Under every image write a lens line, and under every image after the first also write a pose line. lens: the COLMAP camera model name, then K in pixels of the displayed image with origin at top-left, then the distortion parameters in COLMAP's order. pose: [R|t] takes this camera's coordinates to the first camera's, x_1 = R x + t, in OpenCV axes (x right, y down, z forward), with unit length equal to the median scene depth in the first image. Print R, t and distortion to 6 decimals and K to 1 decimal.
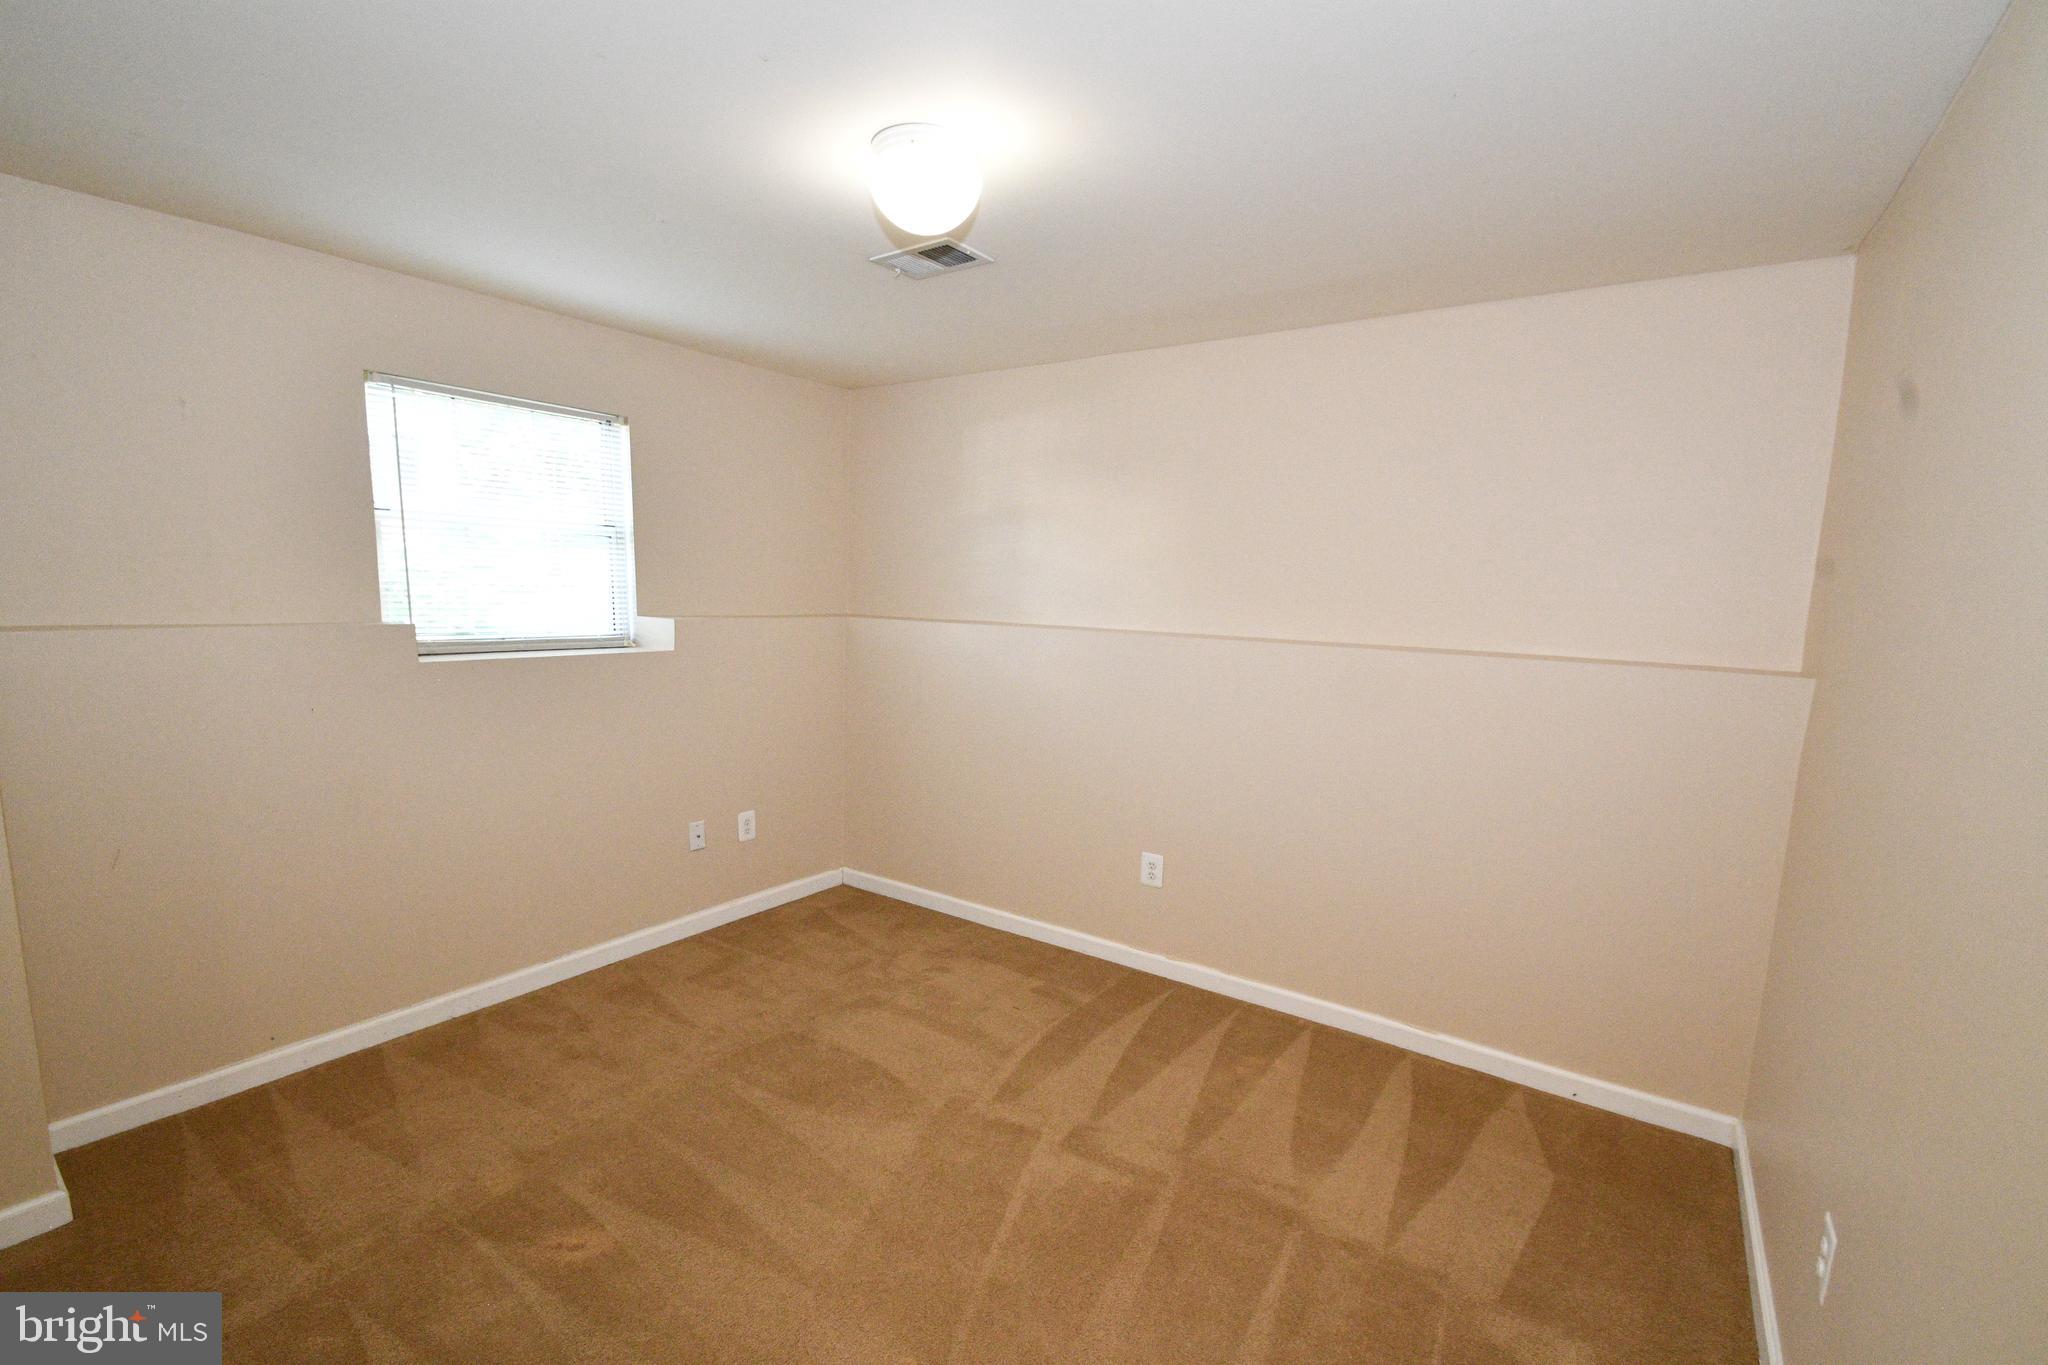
lens RADIAL K [[910.4, 0, 1000.6], [0, 910.4, 686.5], [0, 0, 1]] dist [0.000473, -0.021589]
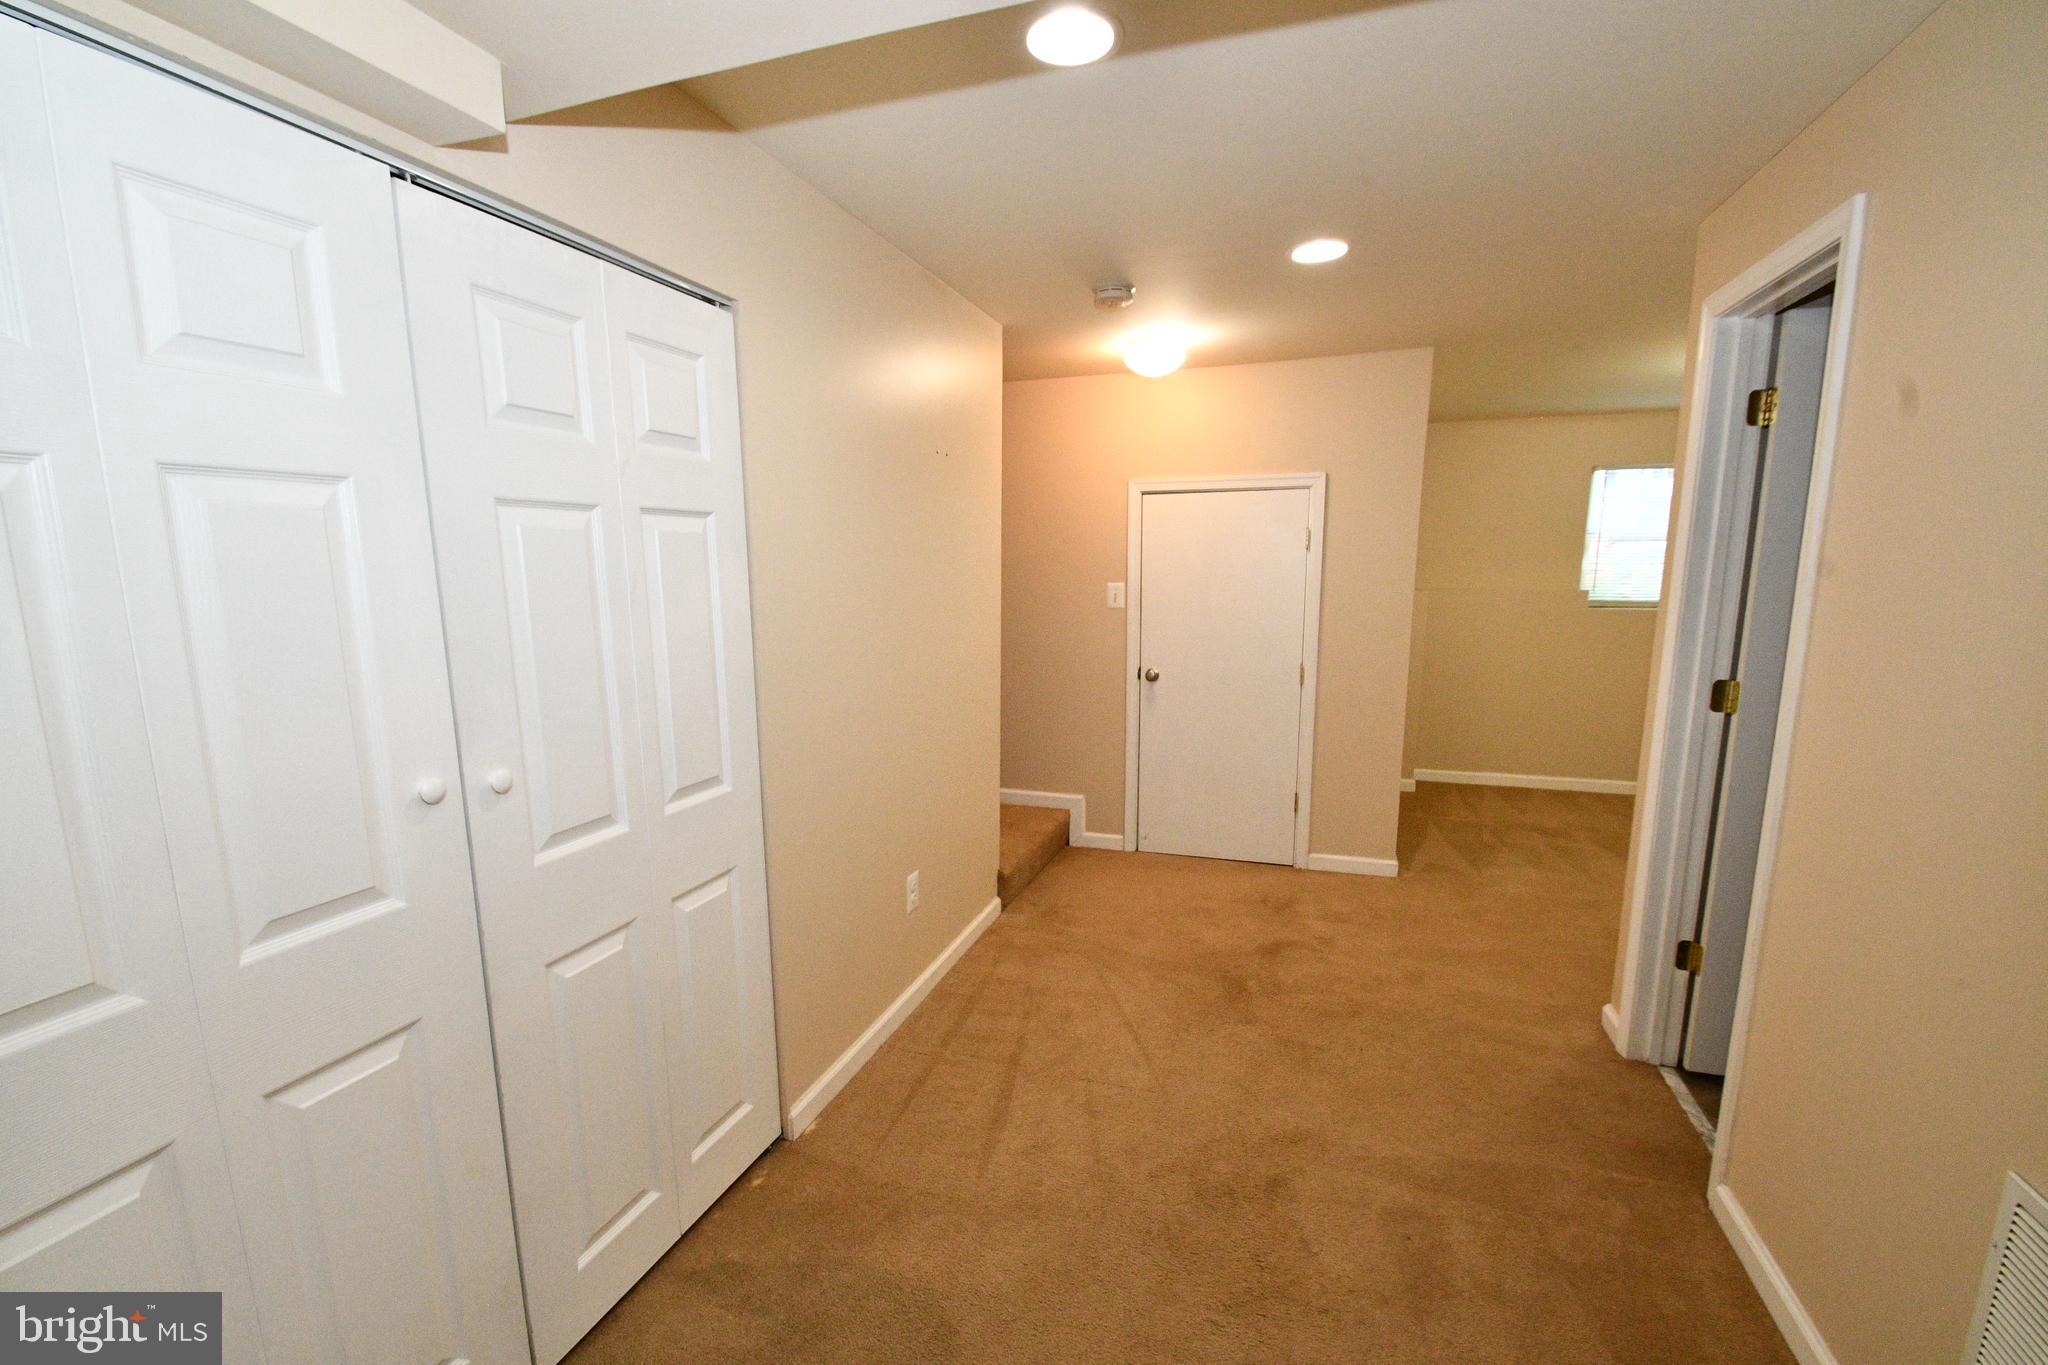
lens RADIAL K [[895.6, 0, 1006.7], [0, 895.6, 726.6], [0, 0, 1]] dist [0.009926, -0.010875]
pose [[0.286332, 0.163552, -0.944068, 1.092934], [-0.121140, 0.983596, 0.133658, 0.141383], [0.950441, 0.076094, 0.301448, -0.980250]]
